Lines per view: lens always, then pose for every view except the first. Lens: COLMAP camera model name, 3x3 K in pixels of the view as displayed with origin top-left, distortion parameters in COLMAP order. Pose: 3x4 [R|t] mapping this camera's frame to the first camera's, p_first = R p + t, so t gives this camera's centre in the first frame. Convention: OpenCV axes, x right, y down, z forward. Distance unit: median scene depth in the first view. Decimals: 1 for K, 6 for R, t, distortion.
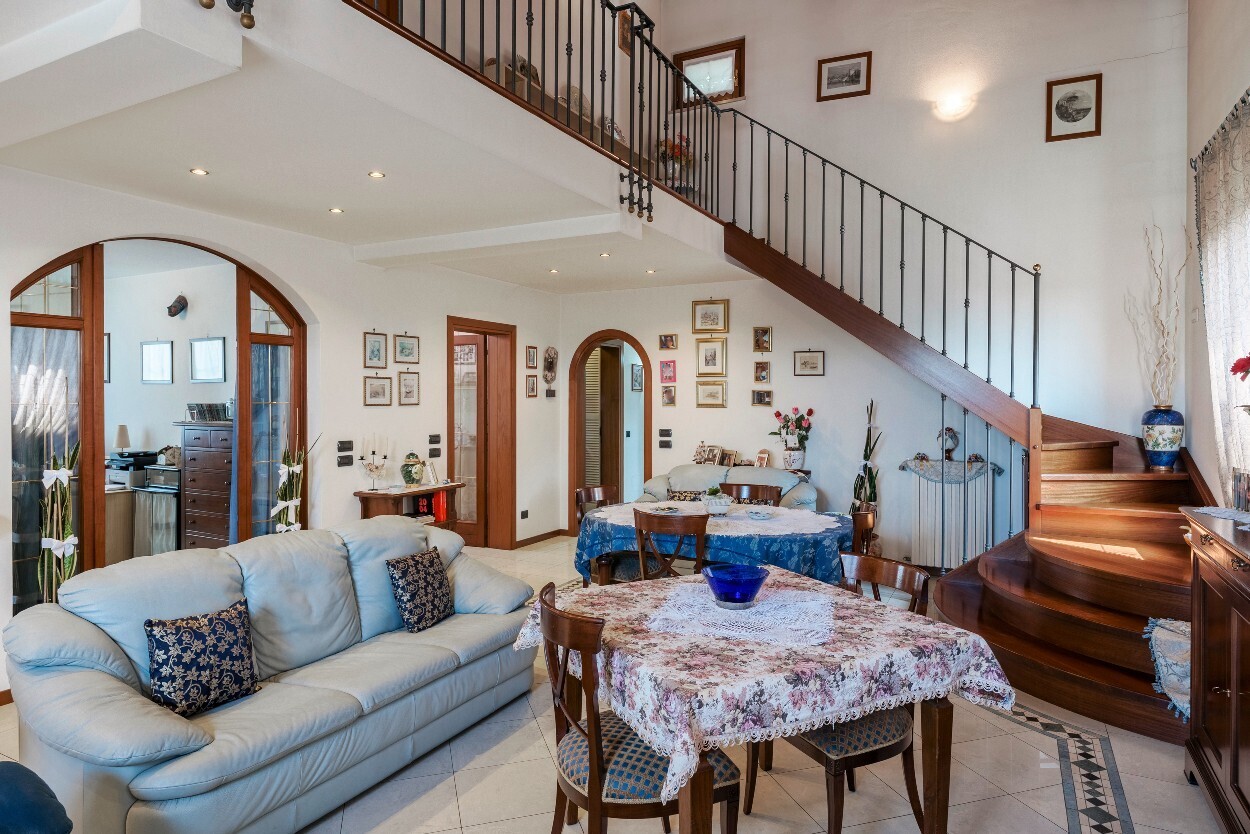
lens RADIAL K [[722.9, 0, 630.0], [0, 722.9, 407.4], [0, 0, 1]] dist [-0.012127, -0.000264]
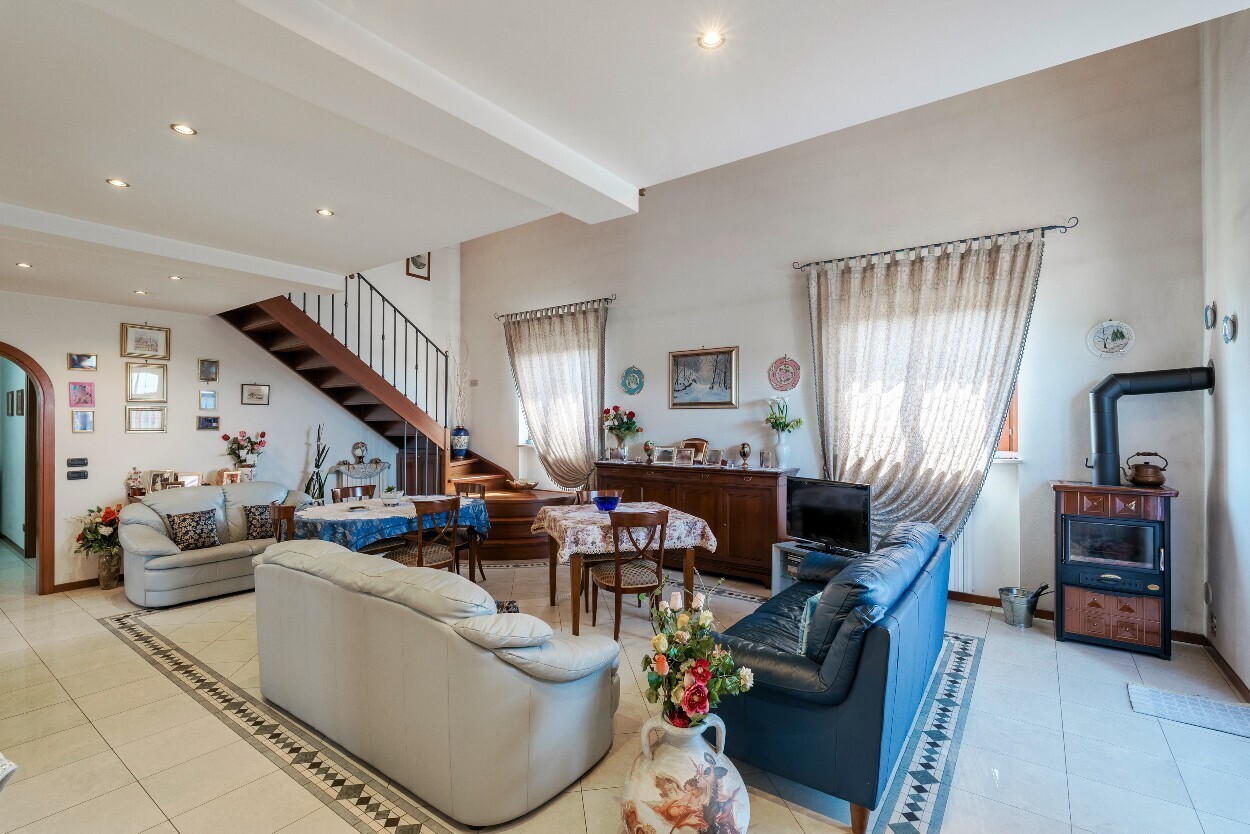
lens RADIAL K [[567.5, 0, 628.8], [0, 567.5, 419.8], [0, 0, 1]] dist [-0.002040, -0.000461]
pose [[0.138063, 0.002918, 0.990419, -0.602278], [0.014046, 0.999889, -0.004904, -0.005100], [-0.990324, 0.014589, 0.138006, 0.244726]]
